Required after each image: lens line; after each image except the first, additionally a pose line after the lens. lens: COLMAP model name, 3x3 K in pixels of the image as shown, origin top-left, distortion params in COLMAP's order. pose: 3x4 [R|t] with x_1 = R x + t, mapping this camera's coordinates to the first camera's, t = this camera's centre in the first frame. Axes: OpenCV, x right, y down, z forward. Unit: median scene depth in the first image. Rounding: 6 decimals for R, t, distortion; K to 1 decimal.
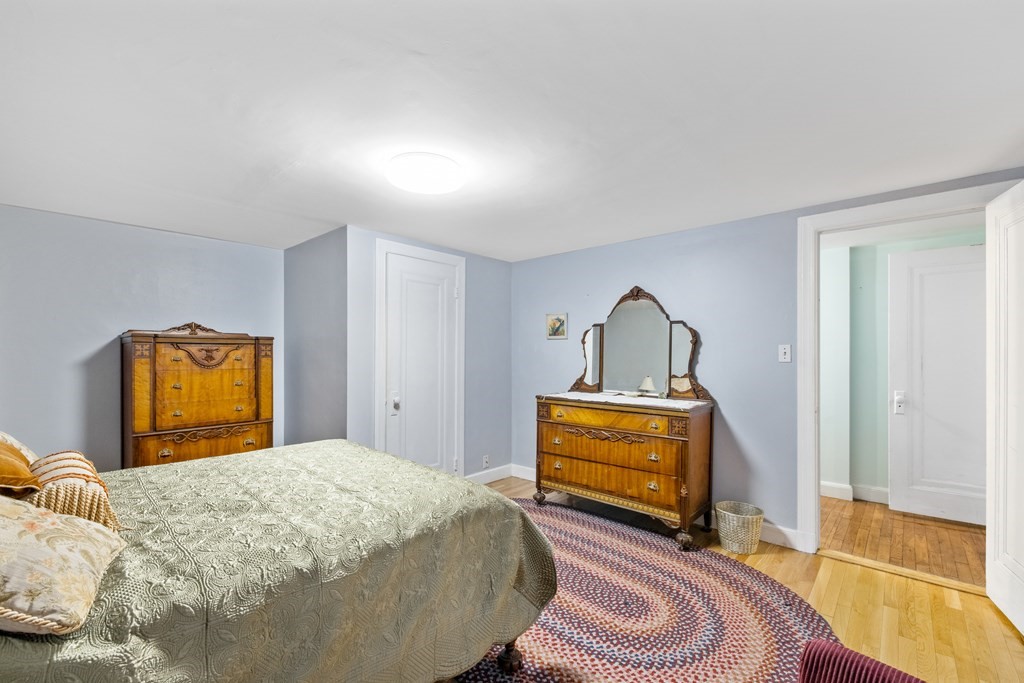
lens RADIAL K [[439.0, 0, 519.1], [0, 439.0, 355.8], [0, 0, 1]] dist [-0.000306, 0.000208]
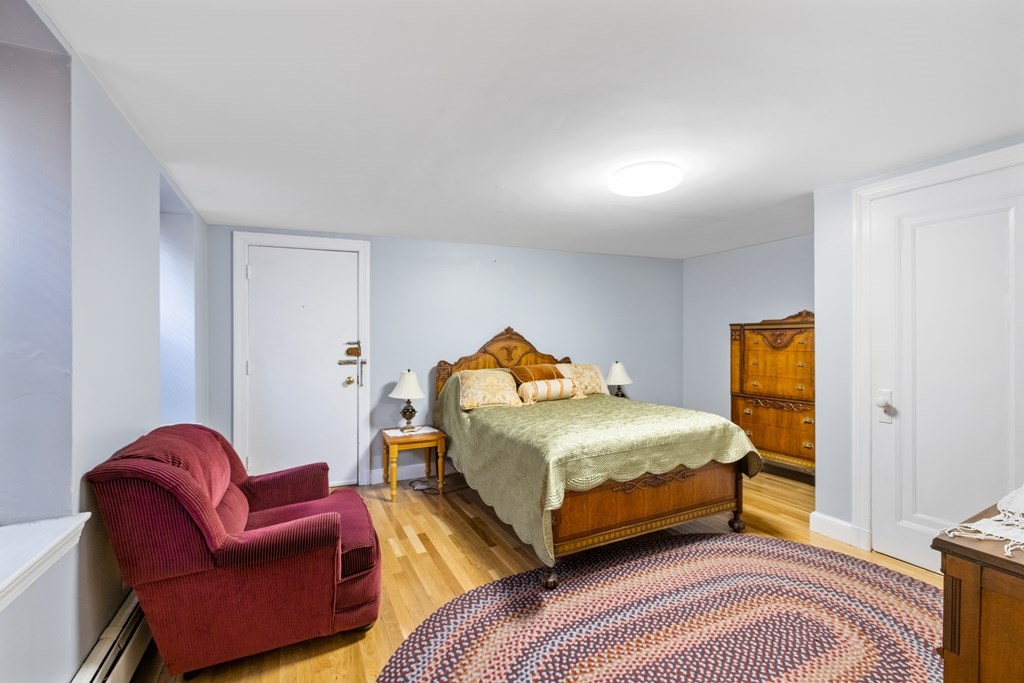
lens RADIAL K [[439.0, 0, 507.1], [0, 439.0, 338.8], [0, 0, 1]] dist [-0.000306, 0.000208]
pose [[-0.381855, 0.000293, -0.924222, 0.677988], [-0.001993, 0.999997, 0.001140, -0.001220], [0.924220, 0.002278, -0.381853, 0.777323]]
